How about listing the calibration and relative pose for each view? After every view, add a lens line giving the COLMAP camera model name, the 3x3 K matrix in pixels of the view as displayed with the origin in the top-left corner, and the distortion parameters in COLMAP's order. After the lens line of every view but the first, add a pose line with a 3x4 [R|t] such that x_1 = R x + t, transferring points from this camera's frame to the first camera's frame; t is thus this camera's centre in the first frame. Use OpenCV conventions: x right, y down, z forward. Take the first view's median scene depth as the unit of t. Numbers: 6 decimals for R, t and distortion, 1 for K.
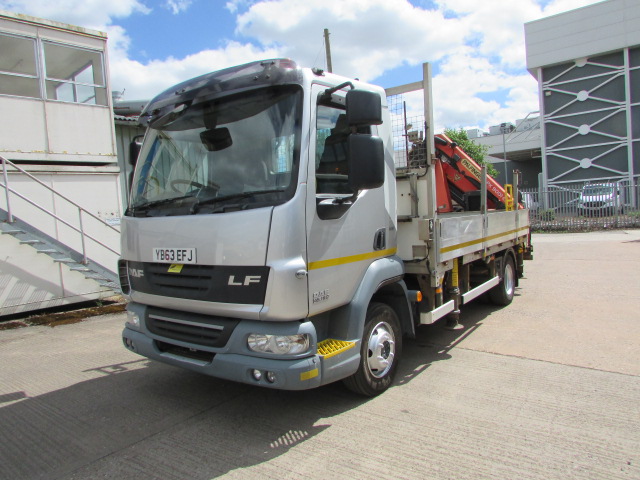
lens RADIAL K [[479.6, 0, 319.9], [0, 479.6, 237.3], [0, 0, 1]] dist [0.005874, 0.003200]
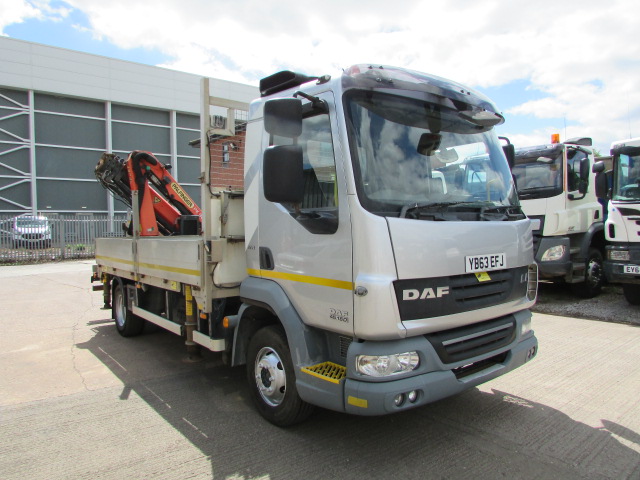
lens RADIAL K [[463.7, 0, 319.5], [0, 463.7, 232.2], [0, 0, 1]] dist [-0.002000, -0.001056]
pose [[0.214290, 0.036672, 0.976081, -0.571186], [0.051950, 0.997453, -0.048880, 0.002295], [-0.975388, 0.061182, 0.211839, 0.503488]]
